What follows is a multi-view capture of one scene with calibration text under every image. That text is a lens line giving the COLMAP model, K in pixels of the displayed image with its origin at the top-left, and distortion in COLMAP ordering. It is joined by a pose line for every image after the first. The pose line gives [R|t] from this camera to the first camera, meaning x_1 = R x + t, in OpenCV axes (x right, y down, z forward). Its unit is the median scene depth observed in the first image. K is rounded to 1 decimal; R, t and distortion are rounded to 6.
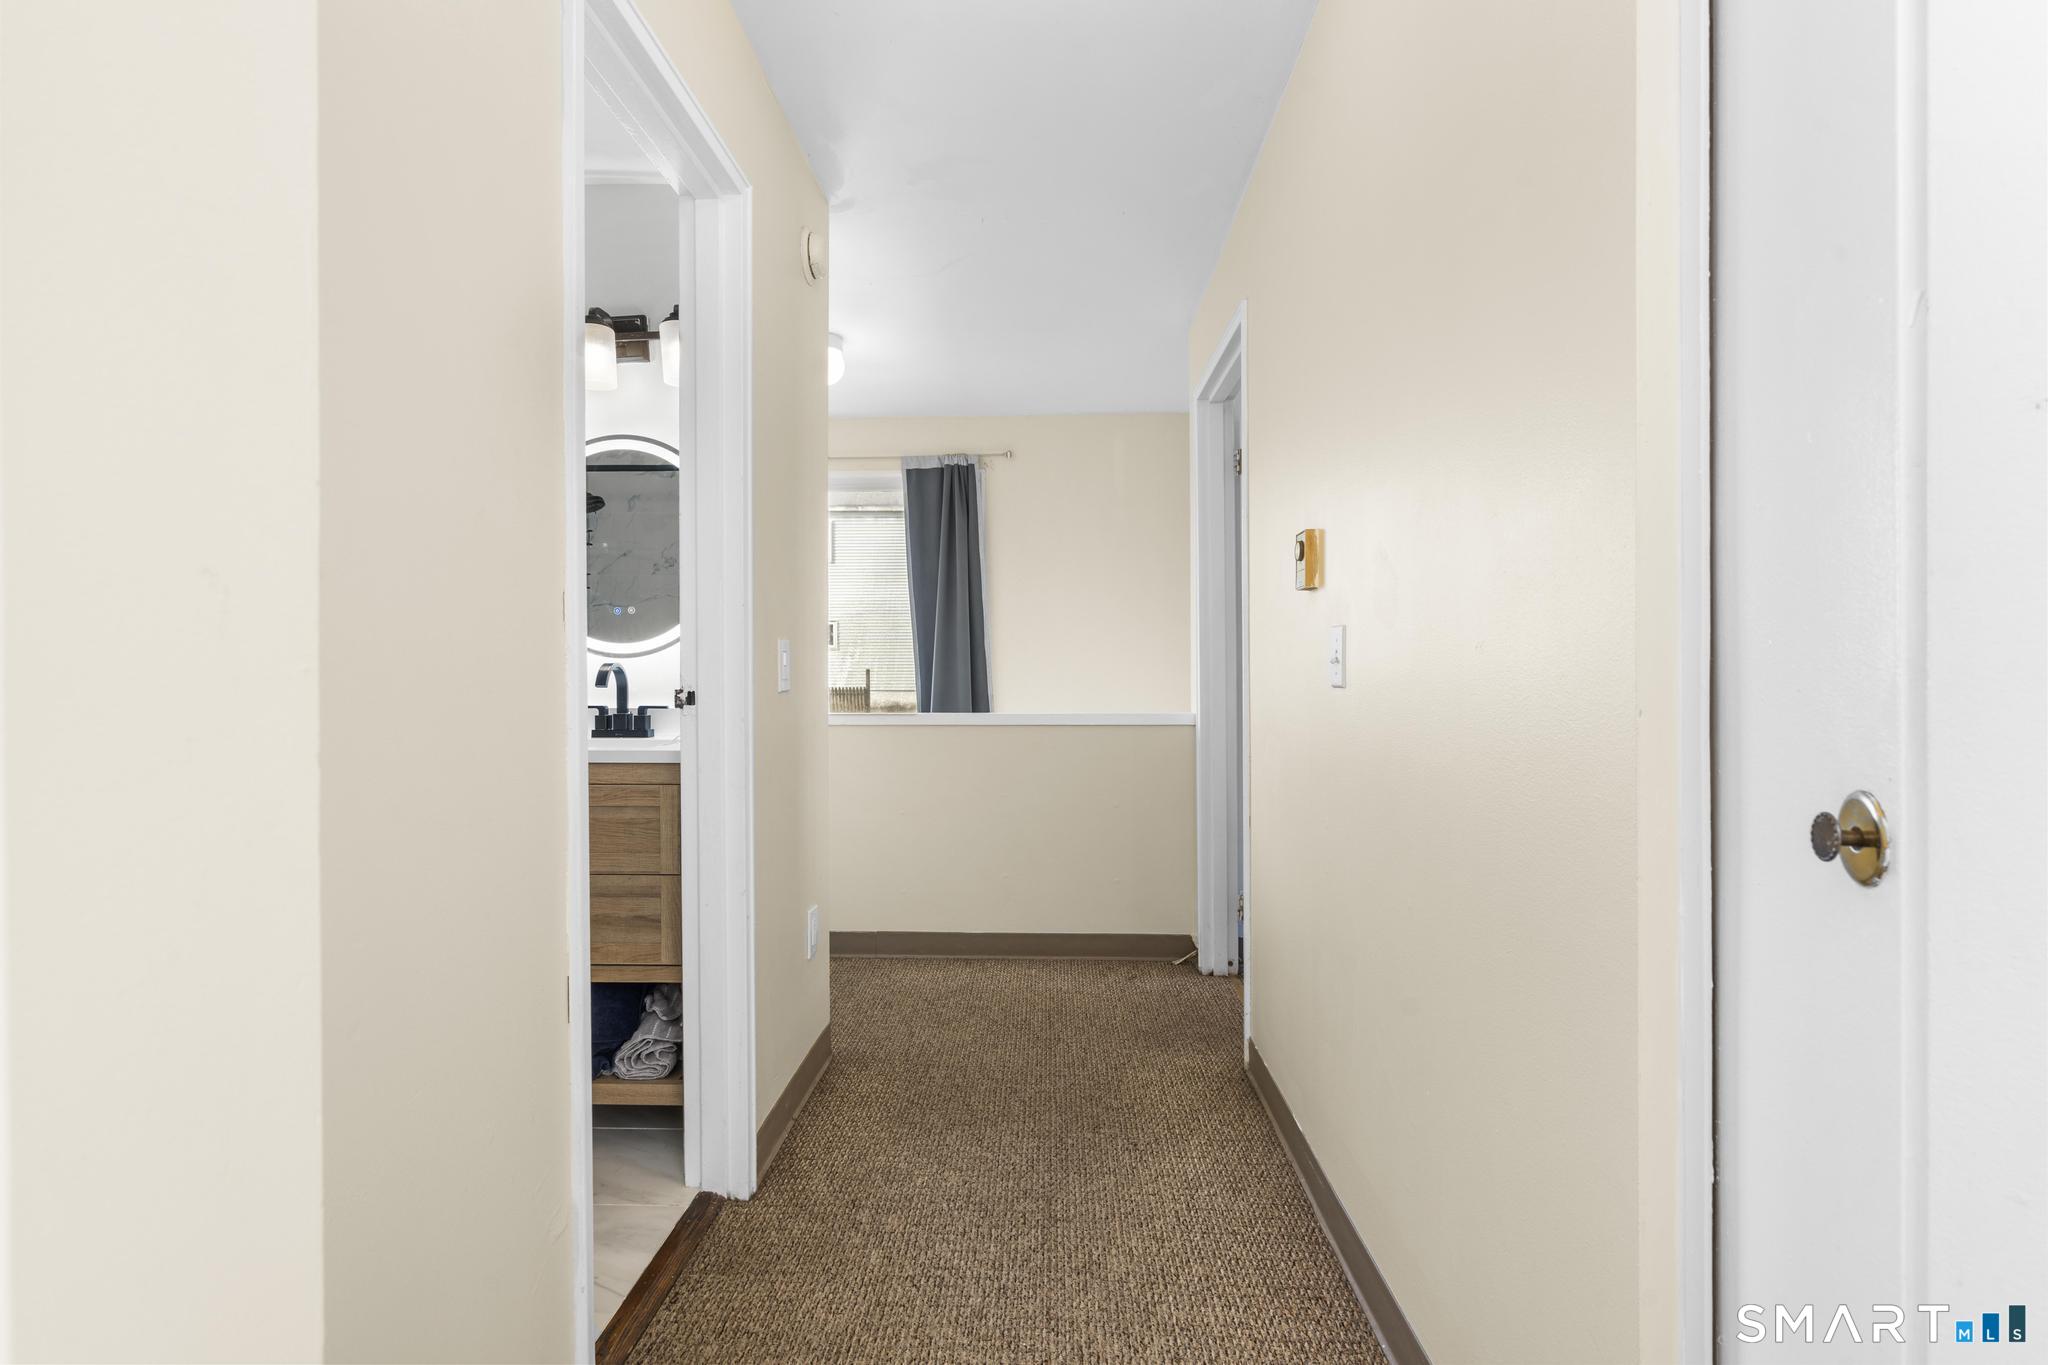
lens RADIAL K [[914.8, 0, 1020.6], [0, 914.8, 685.8], [0, 0, 1]] dist [-0.007606, 0.002318]
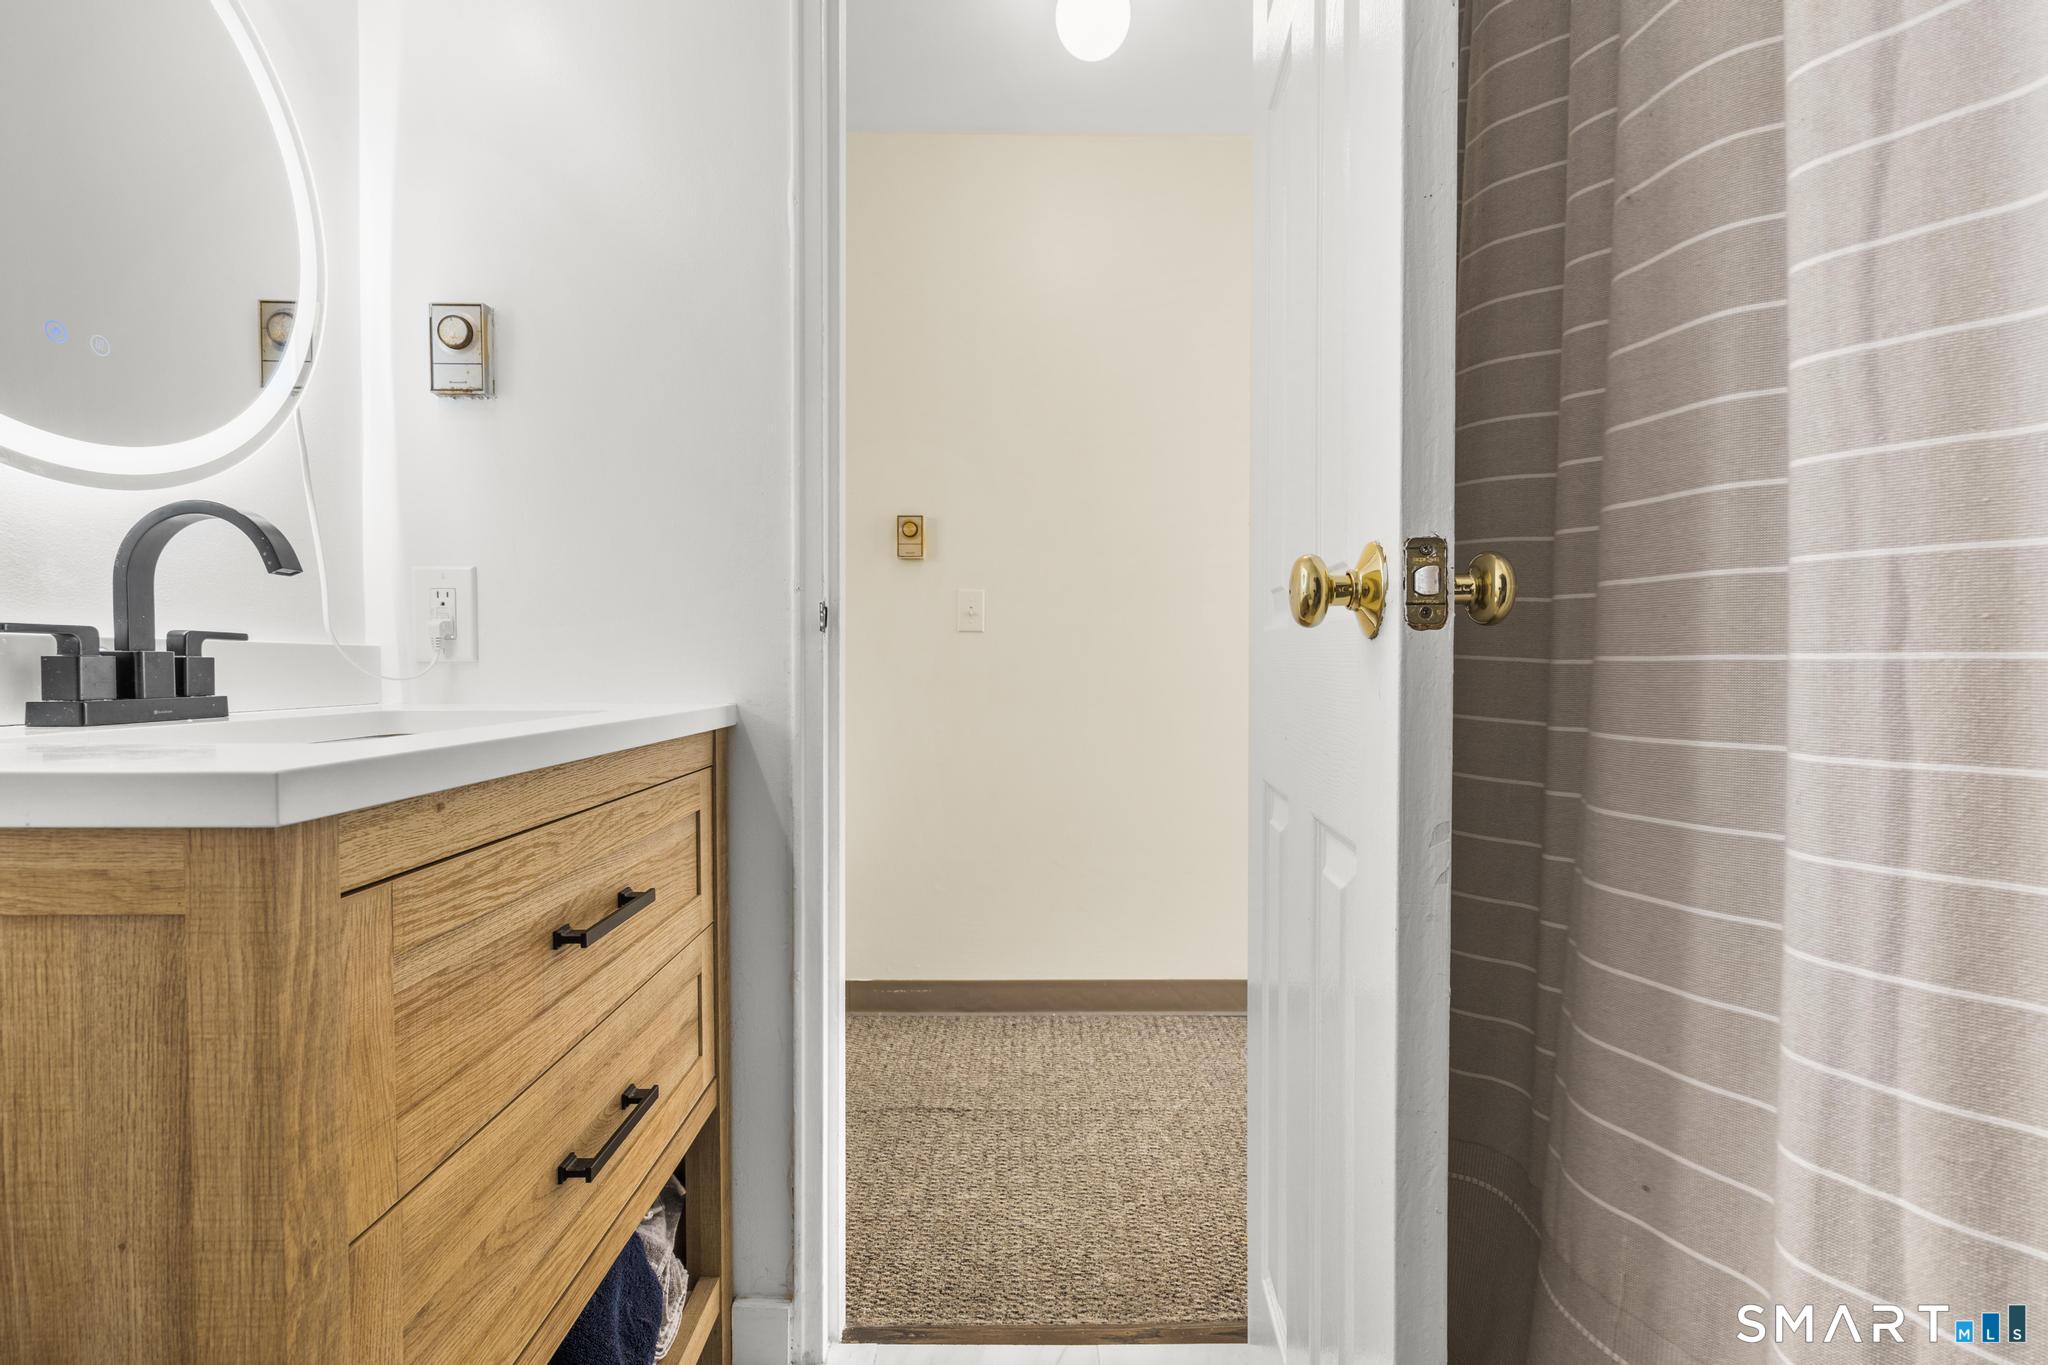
lens RADIAL K [[914.8, 0, 1020.6], [0, 914.8, 685.8], [0, 0, 1]] dist [-0.007606, 0.002318]
pose [[-0.052278, -0.018589, 0.998460, -0.792752], [0.004460, 0.999812, 0.018848, 0.038486], [-0.998623, 0.005438, -0.052185, 0.692720]]
